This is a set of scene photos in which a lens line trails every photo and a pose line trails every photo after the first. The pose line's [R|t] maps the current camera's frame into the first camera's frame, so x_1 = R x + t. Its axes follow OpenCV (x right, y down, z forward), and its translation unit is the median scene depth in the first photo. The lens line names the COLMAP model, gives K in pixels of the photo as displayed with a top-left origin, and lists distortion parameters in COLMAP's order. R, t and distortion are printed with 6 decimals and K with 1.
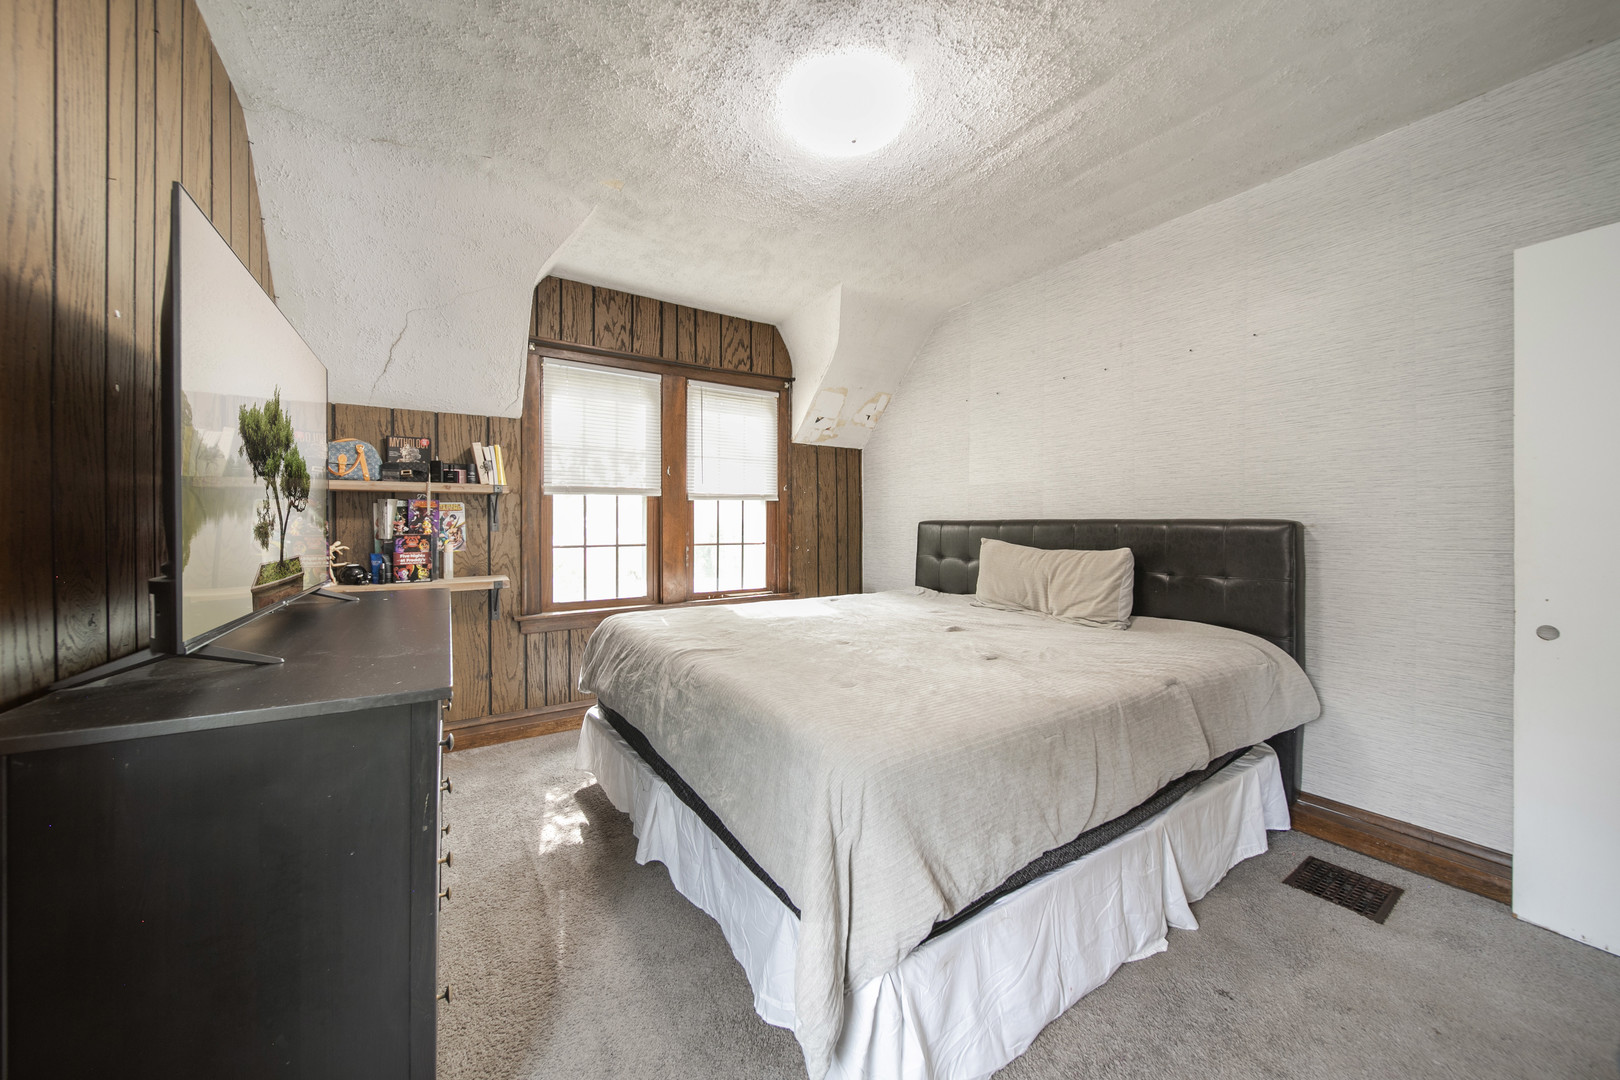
lens RADIAL K [[561.6, 0, 805.8], [0, 561.6, 521.9], [0, 0, 1]] dist [0.000043, 0.000008]
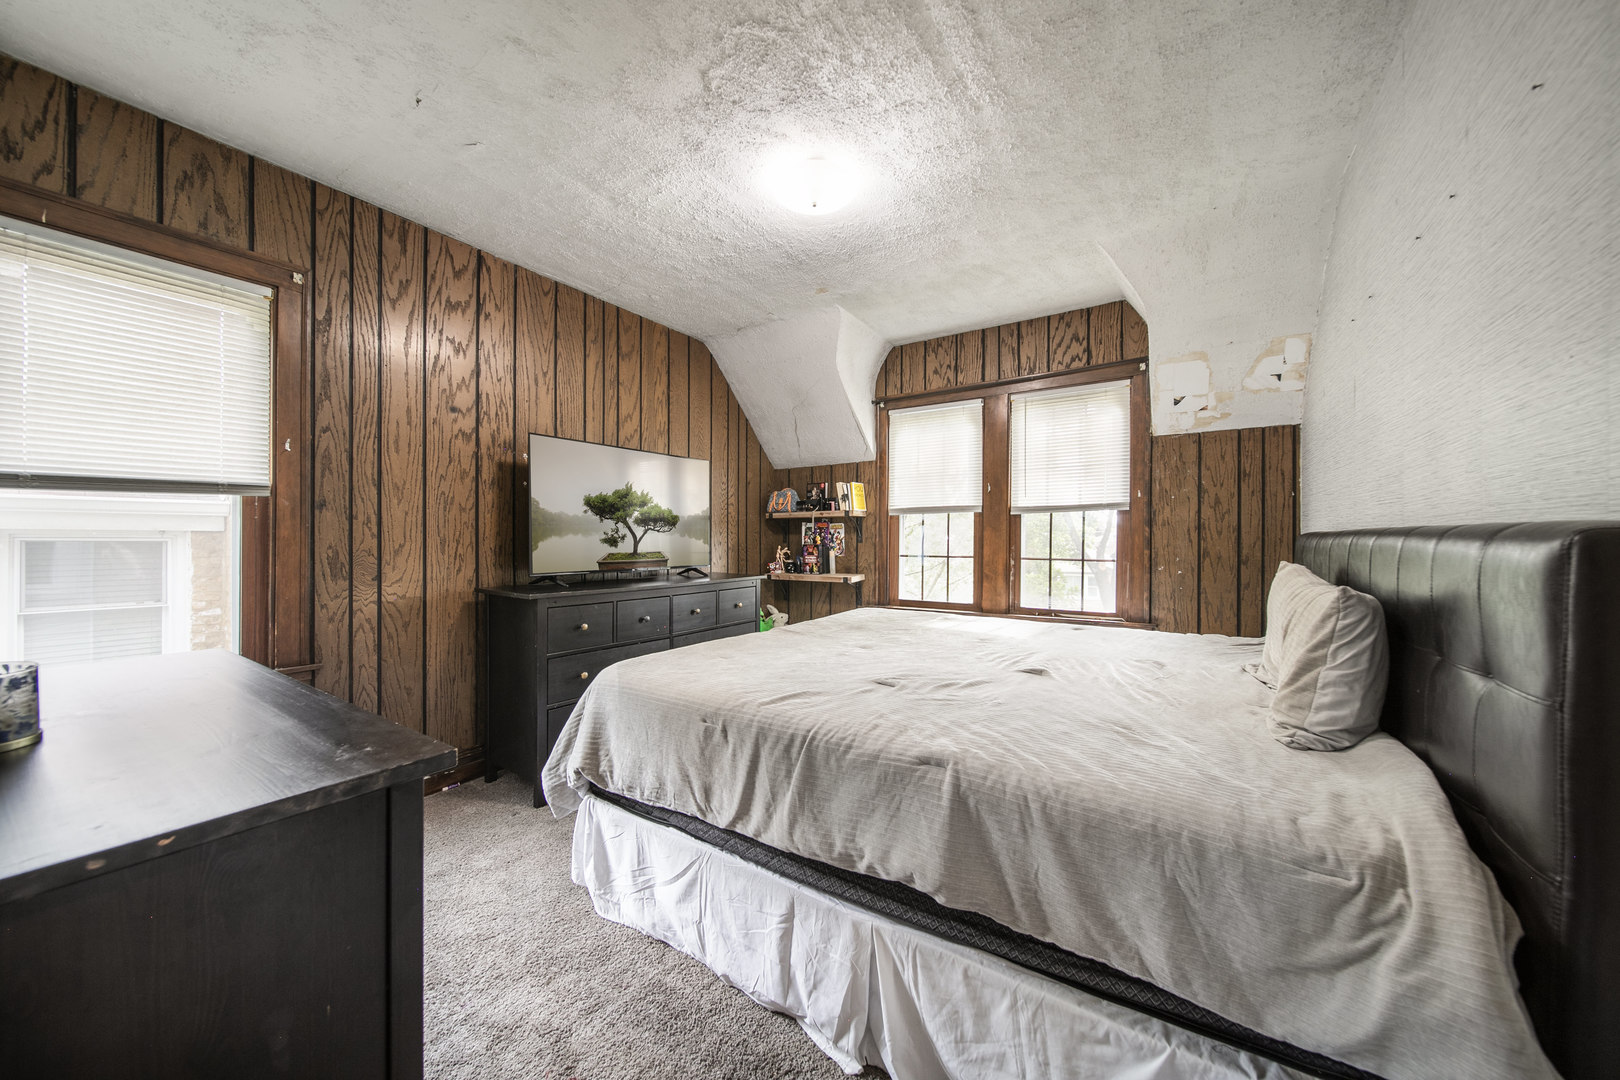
lens RADIAL K [[565.1, 0, 820.2], [0, 565.1, 533.8], [0, 0, 1]] dist [0.000687, -0.002330]
pose [[0.405794, -0.006748, -0.913940, 0.599177], [0.002102, 0.999977, -0.006450, 0.002406], [0.913962, 0.000697, 0.405799, 0.282384]]
